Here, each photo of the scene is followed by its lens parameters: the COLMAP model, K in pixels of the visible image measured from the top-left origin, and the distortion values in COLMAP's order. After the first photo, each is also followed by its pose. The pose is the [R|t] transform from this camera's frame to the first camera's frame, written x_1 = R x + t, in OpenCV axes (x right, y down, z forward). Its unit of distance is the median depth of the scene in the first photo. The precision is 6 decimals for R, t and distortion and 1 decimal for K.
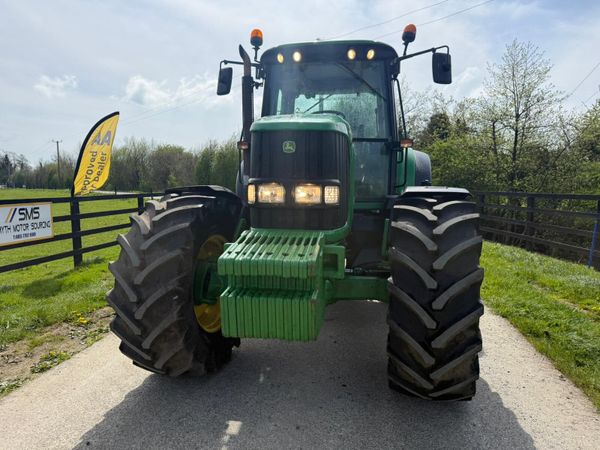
lens RADIAL K [[421.9, 0, 298.2], [0, 421.9, 229.1], [0, 0, 1]] dist [0.005401, -0.005039]
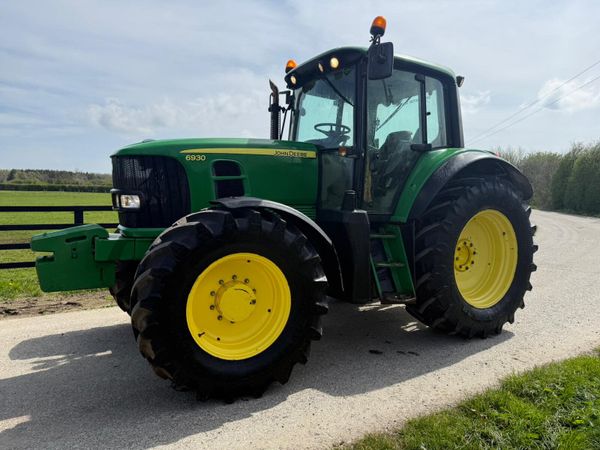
lens RADIAL K [[421.9, 0, 298.2], [0, 421.9, 229.1], [0, 0, 1]] dist [0.005401, -0.005039]
pose [[0.644031, 0.062997, -0.762401, 1.006174], [-0.083480, 0.996439, 0.011816, -0.037940], [0.760431, 0.056035, 0.646996, 0.366790]]
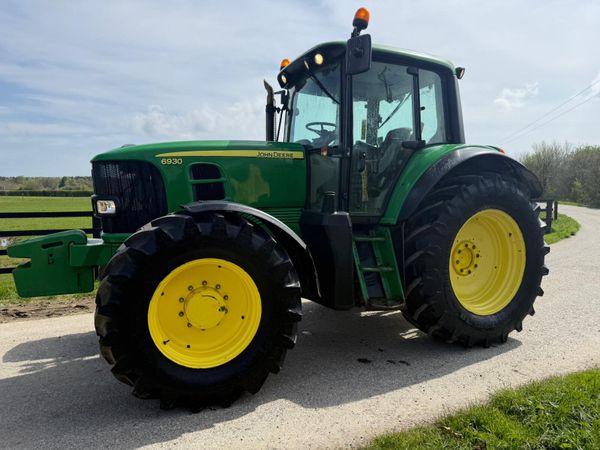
lens RADIAL K [[422.3, 0, 297.8], [0, 422.3, 230.6], [0, 0, 1]] dist [0.000138, 0.000223]
pose [[0.573365, 0.057087, -0.817309, 1.060406], [-0.071542, 0.997248, 0.019466, -0.052722], [0.816170, 0.047310, 0.575871, 0.494836]]
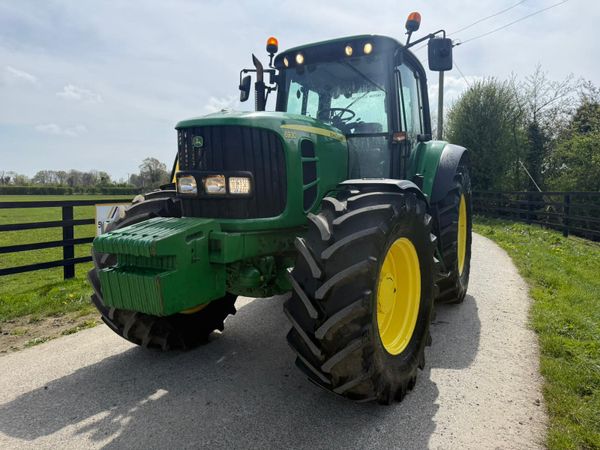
lens RADIAL K [[422.3, 0, 299.2], [0, 422.3, 224.0], [0, 0, 1]] dist [0.005759, -0.006124]
pose [[0.947530, 0.016765, -0.319225, 0.385954], [-0.025111, 0.999442, -0.022045, 0.023799], [0.318678, 0.028905, 0.947422, 0.032125]]
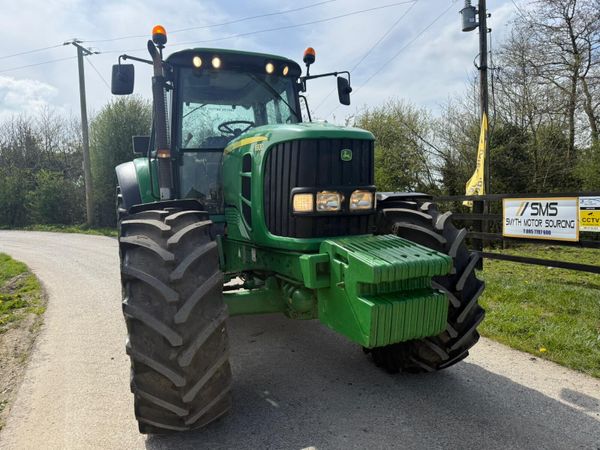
lens RADIAL K [[422.3, 0, 299.2], [0, 422.3, 224.0], [0, 0, 1]] dist [0.005759, -0.006124]
pose [[0.832812, -0.071265, 0.548950, -0.458101], [0.095940, 0.995253, -0.016346, -0.015324], [-0.545179, 0.066279, 0.835696, 0.144521]]
